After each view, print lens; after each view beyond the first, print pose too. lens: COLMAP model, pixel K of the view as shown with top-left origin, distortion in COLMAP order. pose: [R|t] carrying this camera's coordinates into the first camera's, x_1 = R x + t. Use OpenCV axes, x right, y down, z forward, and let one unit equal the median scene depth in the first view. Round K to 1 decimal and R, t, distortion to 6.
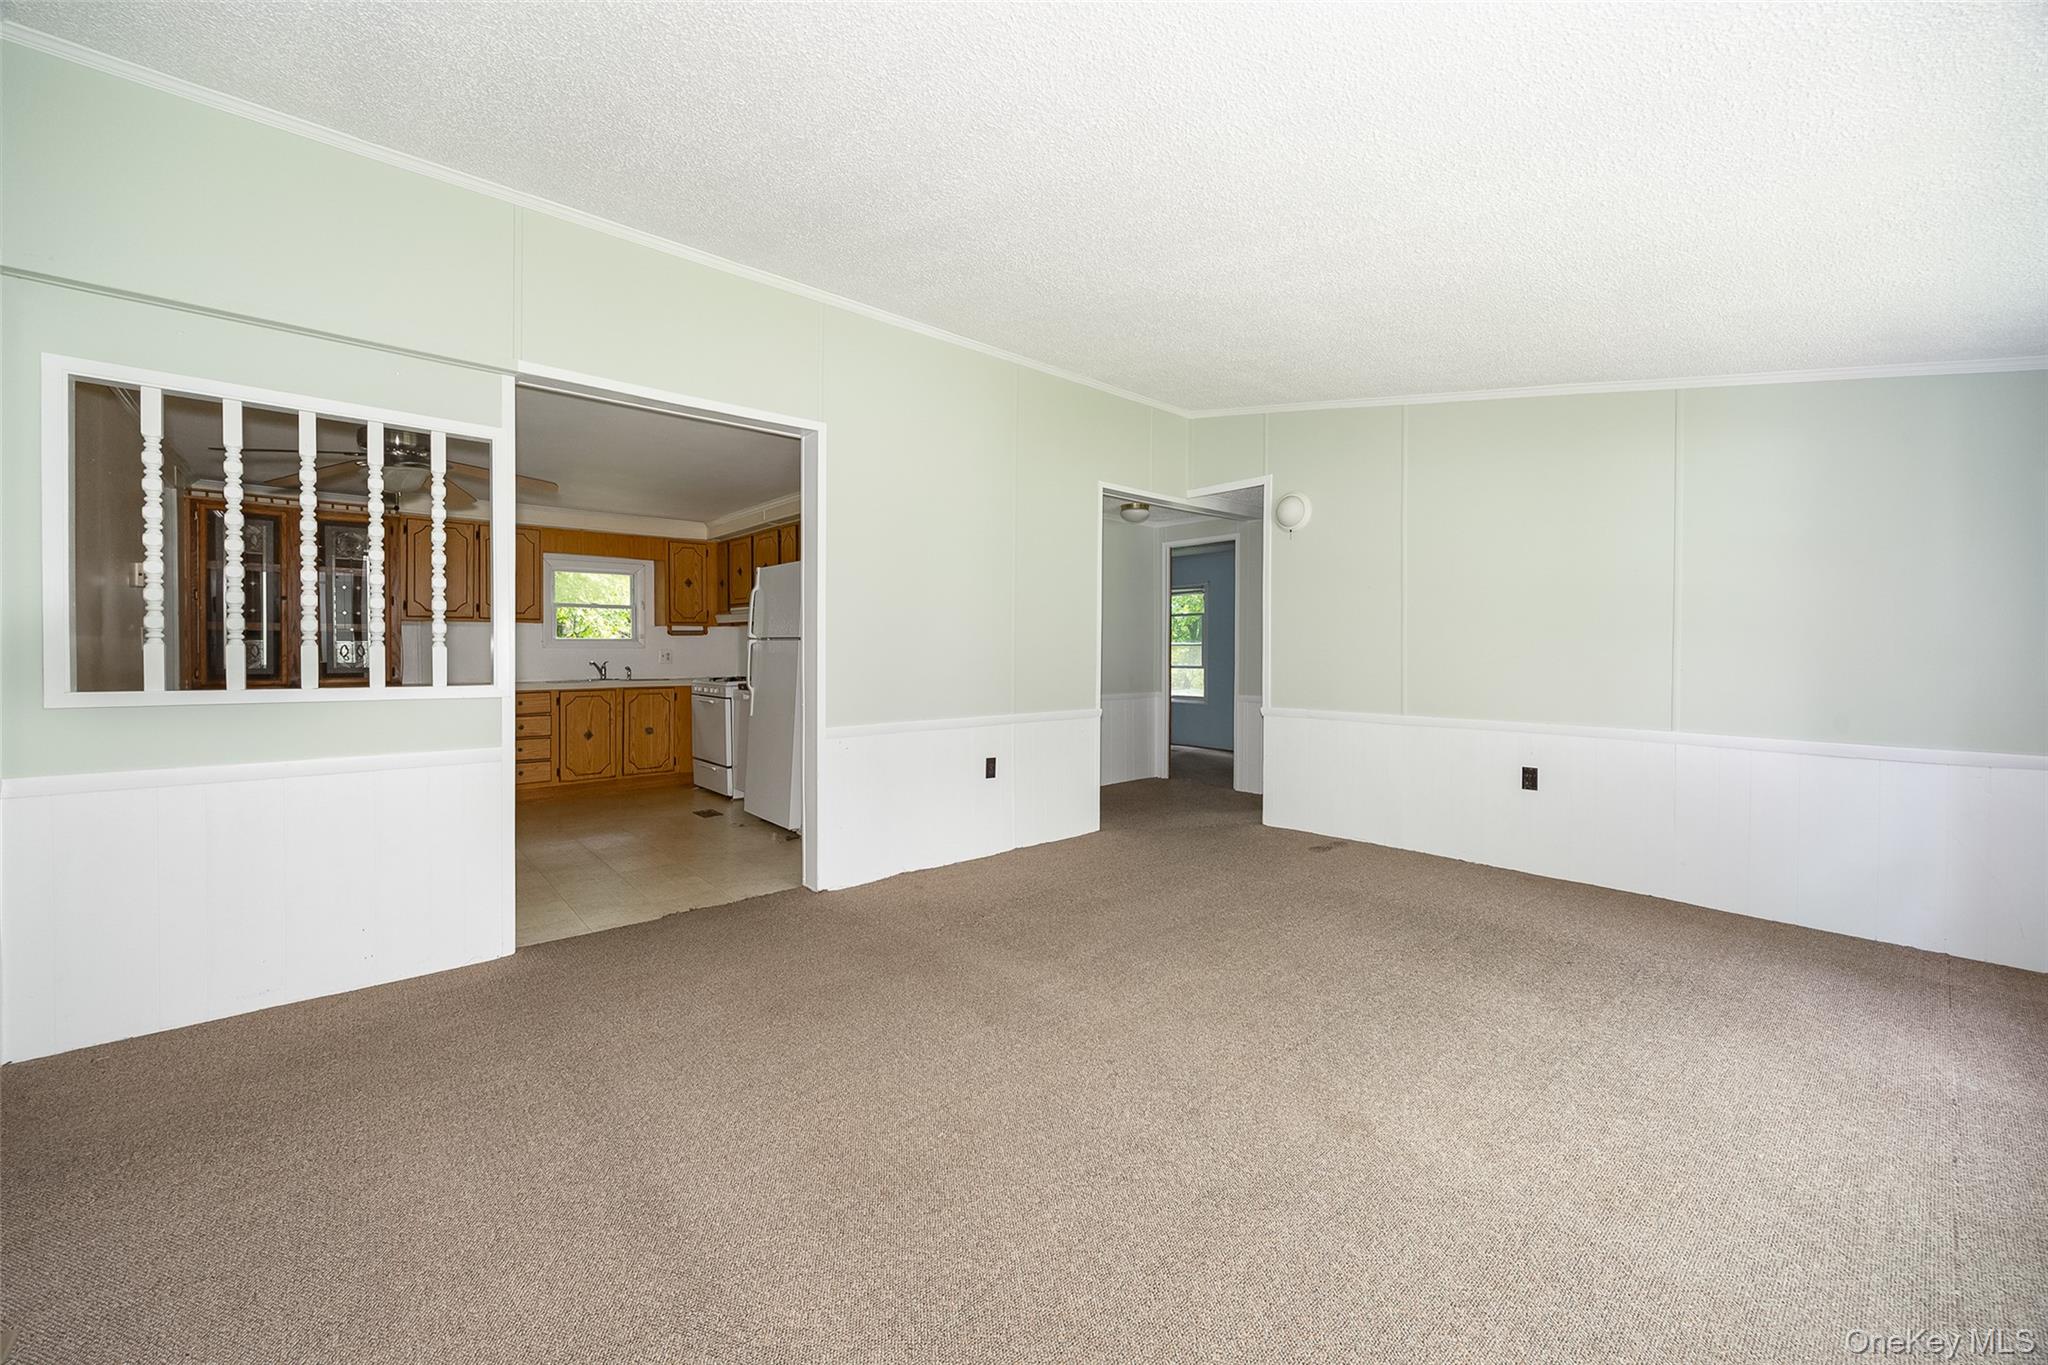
lens RADIAL K [[790.6, 0, 1018.4], [0, 790.6, 657.5], [0, 0, 1]] dist [0.000280, 0.000036]
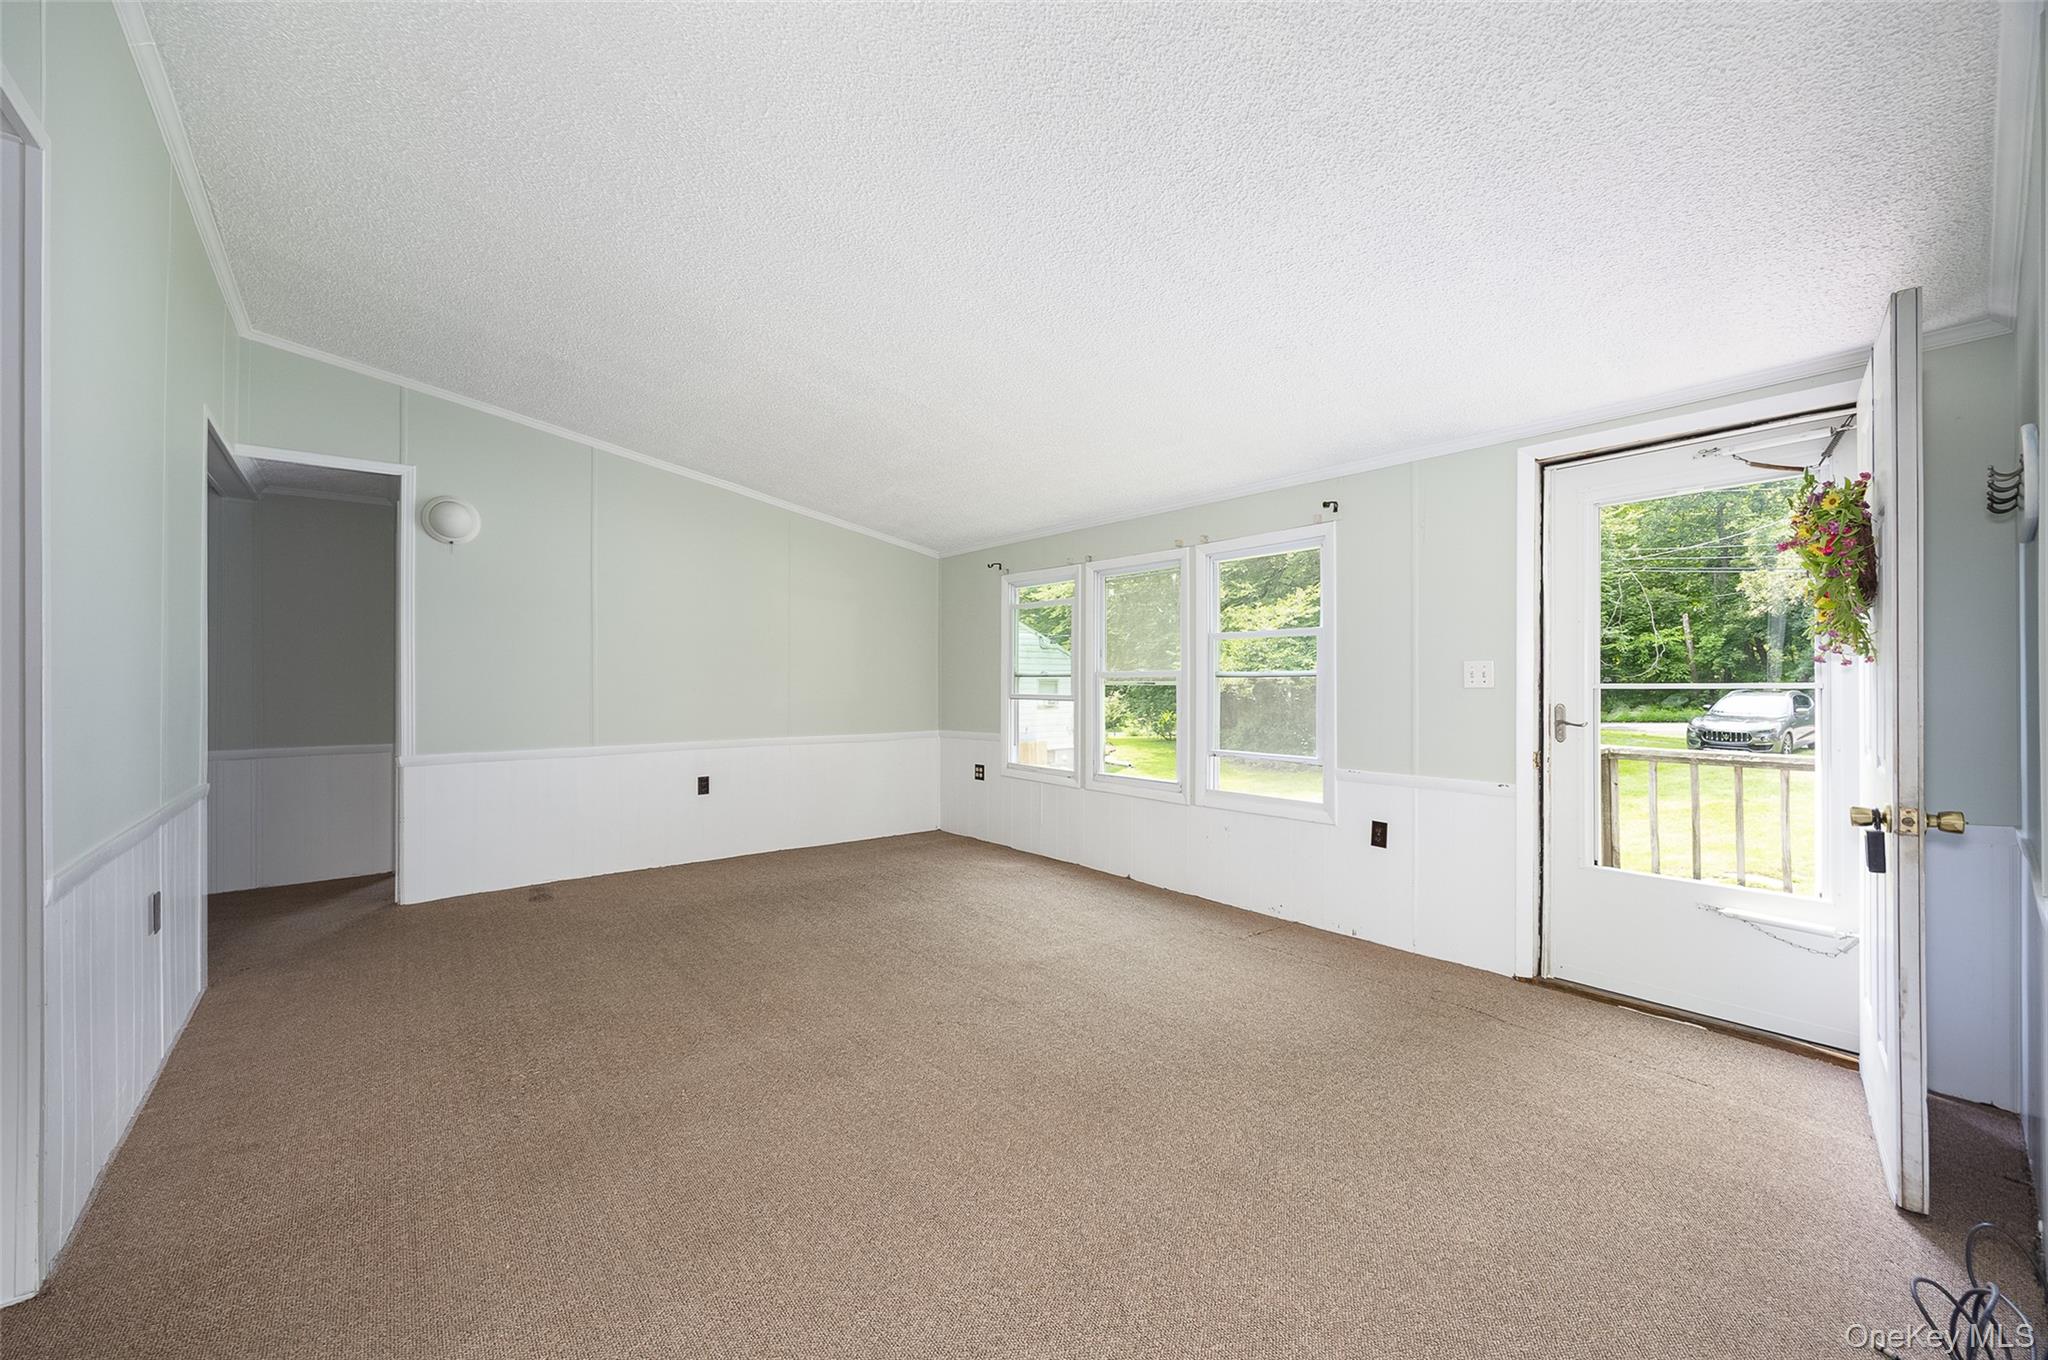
lens RADIAL K [[806.1, 0, 1024.0], [0, 806.1, 680.0], [0, 0, 1]] dist [0.001860, 0.000188]
pose [[0.031160, -0.003568, 0.999508, -0.595210], [0.012717, 0.999914, 0.003173, -0.010225], [-0.999434, 0.012611, 0.031202, 0.438461]]
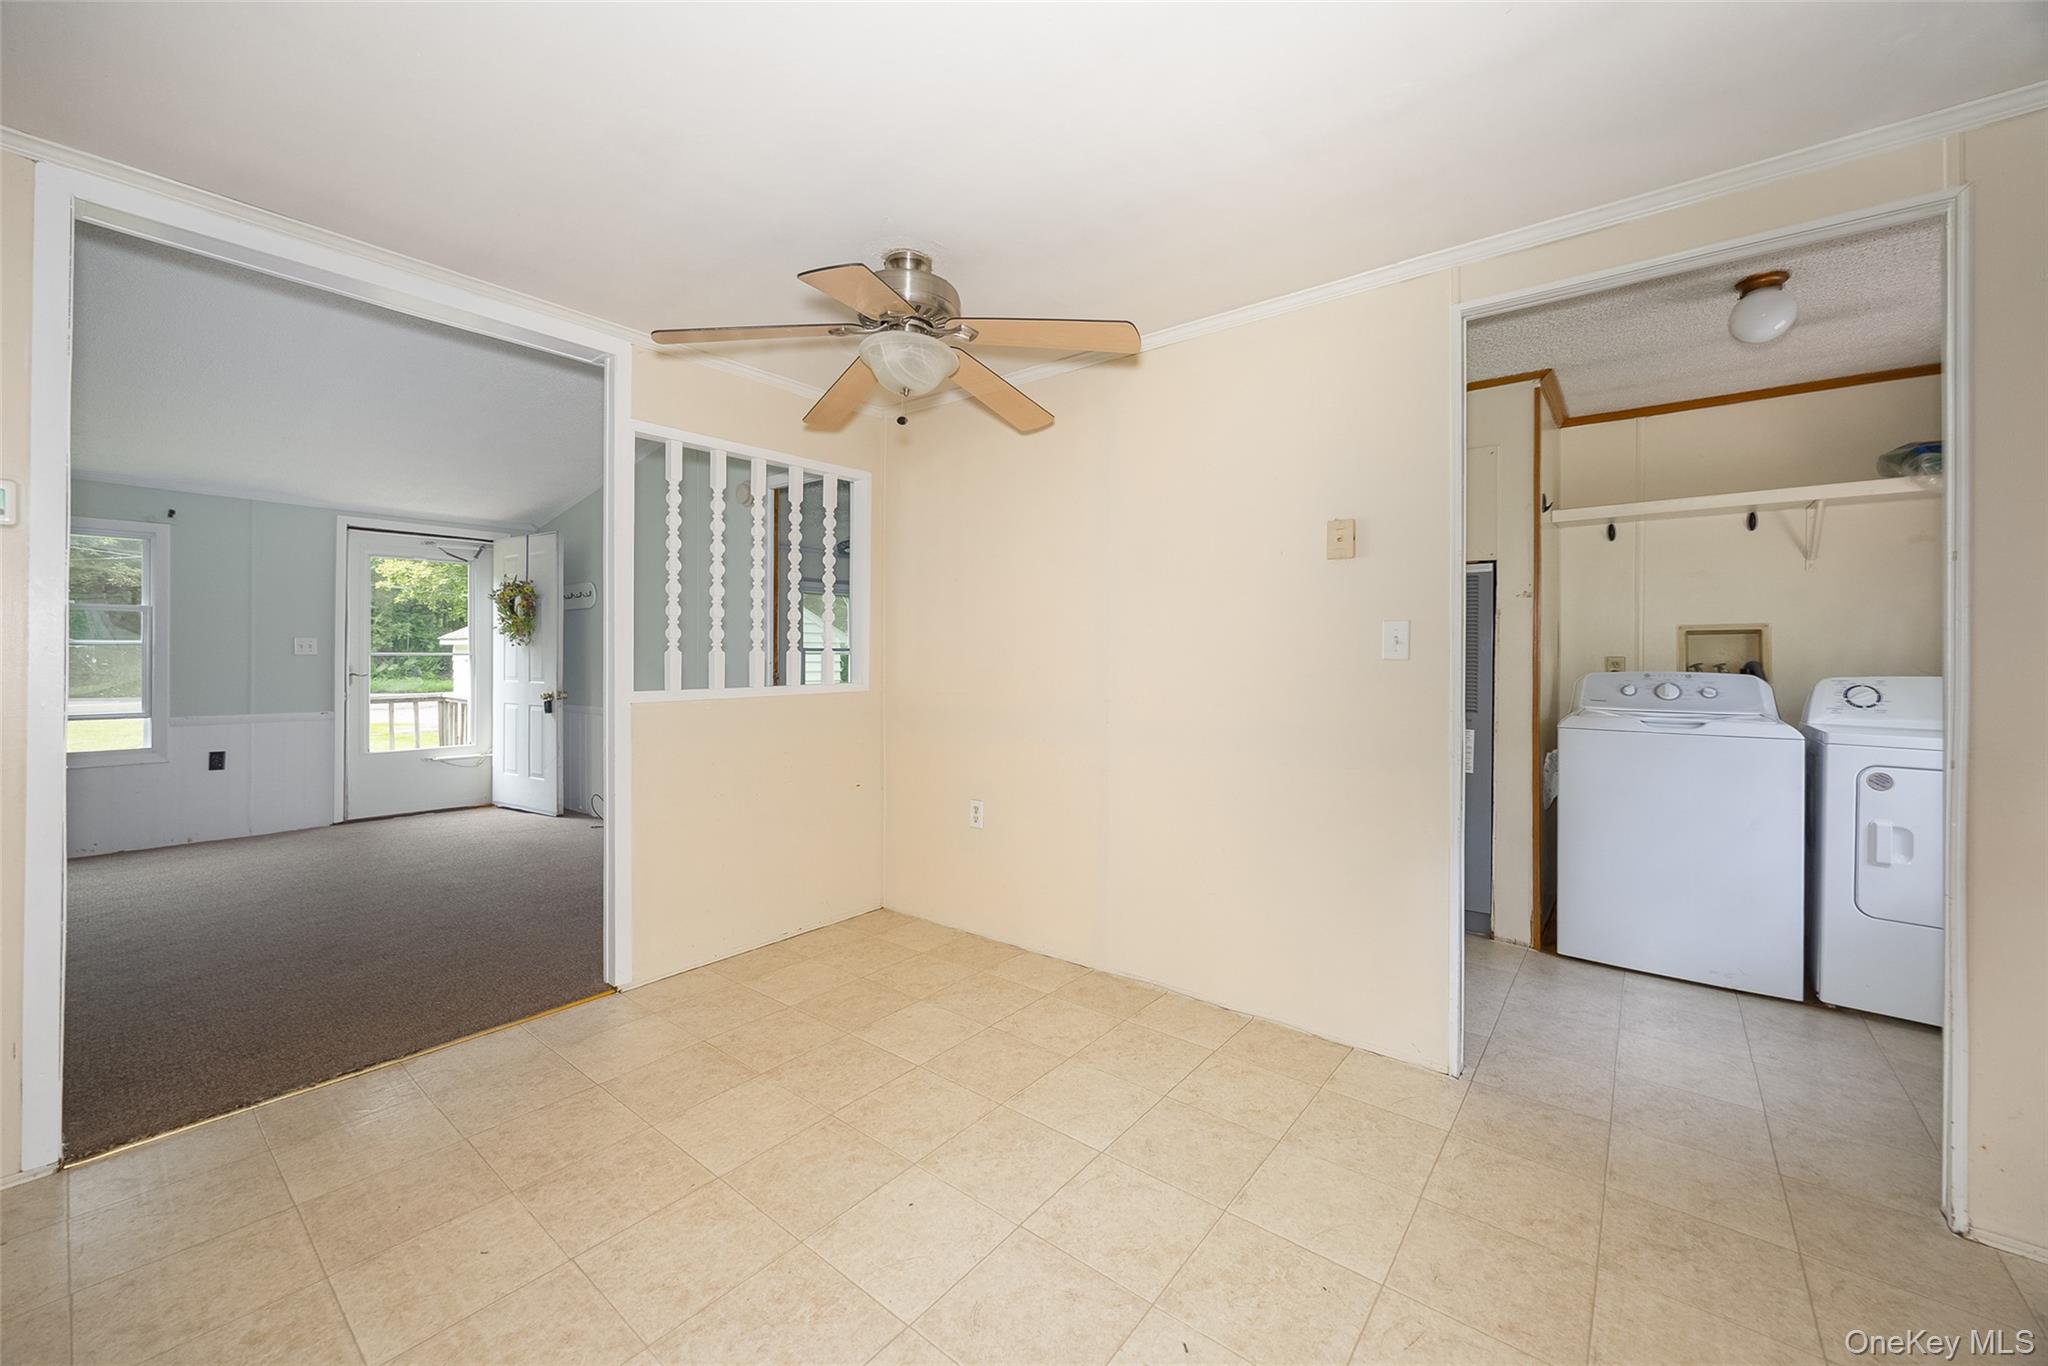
lens RADIAL K [[806.1, 0, 1024.0], [0, 806.1, 683.0], [0, 0, 1]] dist [0.001860, 0.000188]
pose [[-0.984082, 0.000097, -0.177716, -0.684003], [-0.007256, 0.999144, 0.040726, -0.009822], [0.177568, 0.041367, -0.983239, 1.474593]]
